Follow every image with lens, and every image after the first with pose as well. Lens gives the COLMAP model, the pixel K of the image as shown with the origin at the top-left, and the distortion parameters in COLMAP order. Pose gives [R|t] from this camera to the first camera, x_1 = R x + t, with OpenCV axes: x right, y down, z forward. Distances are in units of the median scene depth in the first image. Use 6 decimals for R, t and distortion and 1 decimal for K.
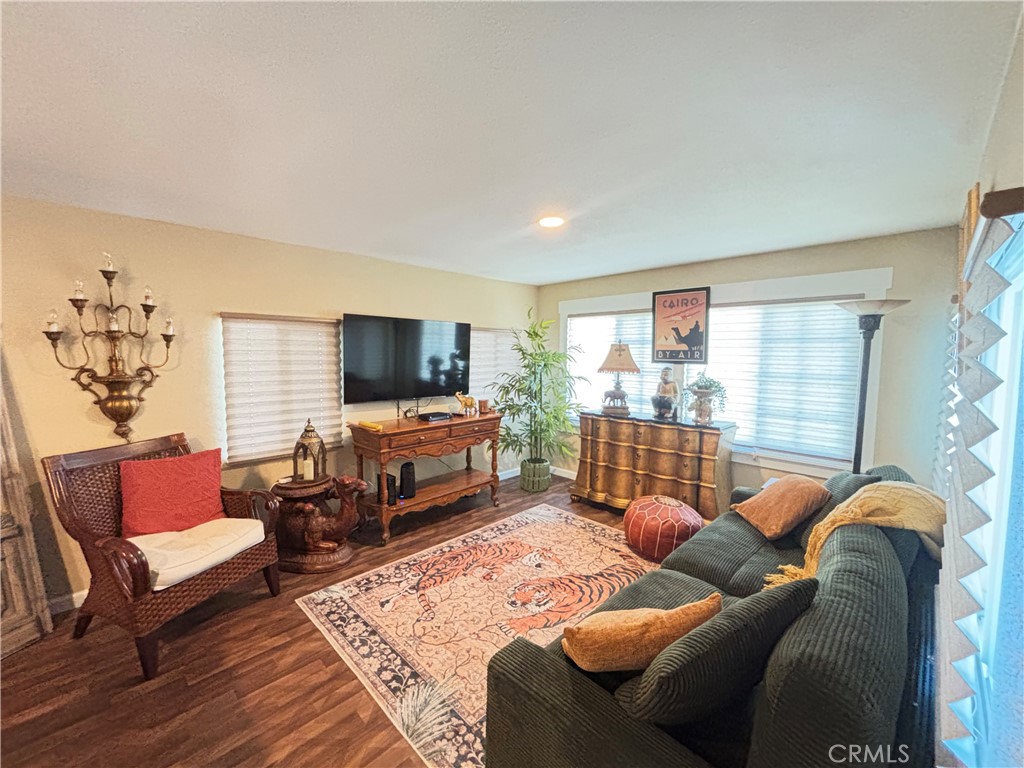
lens RADIAL K [[414.4, 0, 512.0], [0, 414.4, 384.0], [0, 0, 1]] dist [0.000829, -0.000194]
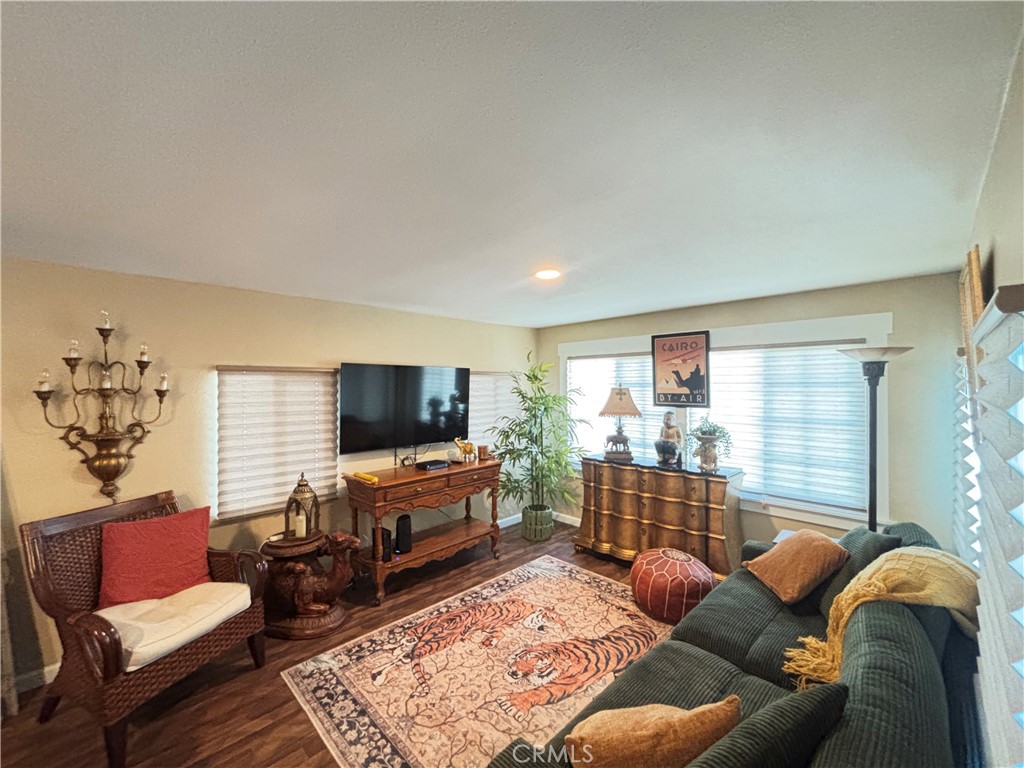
lens RADIAL K [[414.4, 0, 512.0], [0, 414.4, 384.0], [0, 0, 1]] dist [0.000829, -0.000194]
pose [[0.999921, -0.011747, -0.004402, 0.009375], [0.011353, 0.996656, -0.080915, -0.043478], [0.005338, 0.080859, 0.996711, 0.018756]]
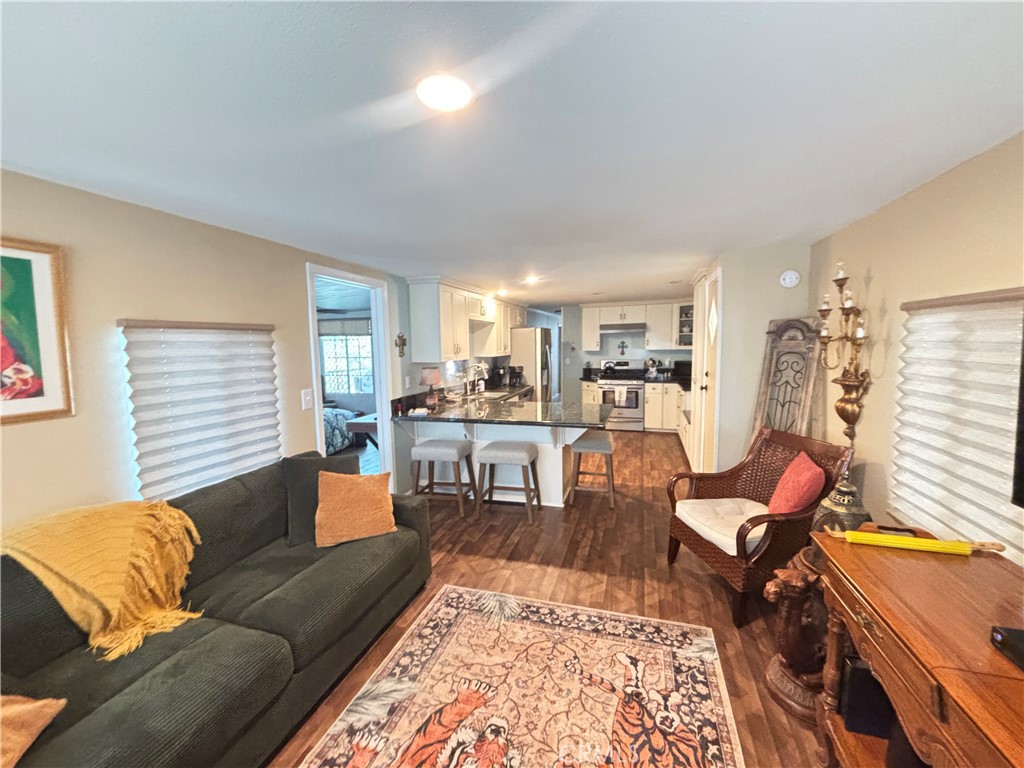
lens RADIAL K [[414.4, 0, 512.0], [0, 414.4, 384.0], [0, 0, 1]] dist [0.000829, -0.000194]
pose [[-0.884765, 0.060032, -0.462155, 0.256582], [-0.019334, 0.986087, 0.165103, -0.155325], [0.465637, 0.155013, -0.871294, 1.471745]]
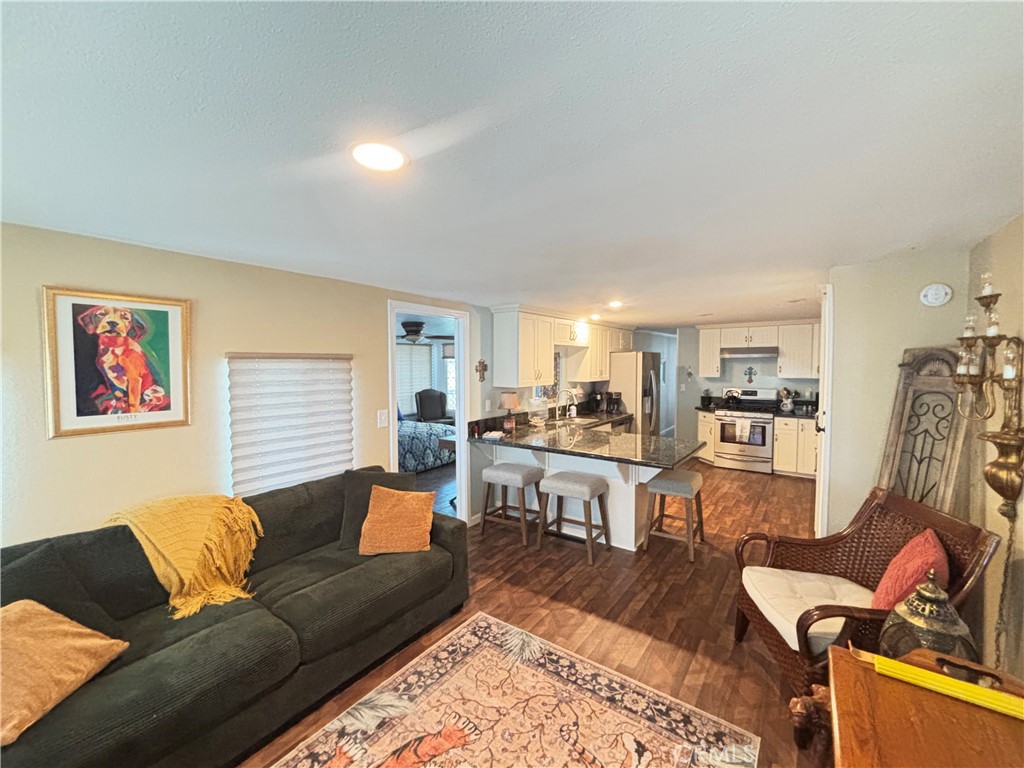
lens RADIAL K [[413.2, 0, 512.0], [0, 413.2, 384.0], [0, 0, 1]] dist [0.000733, 0.000640]
pose [[-0.988501, 0.010281, -0.150865, 0.016411], [-0.008390, 0.992420, 0.122604, -0.184218], [0.150981, 0.122460, -0.980922, 1.534954]]
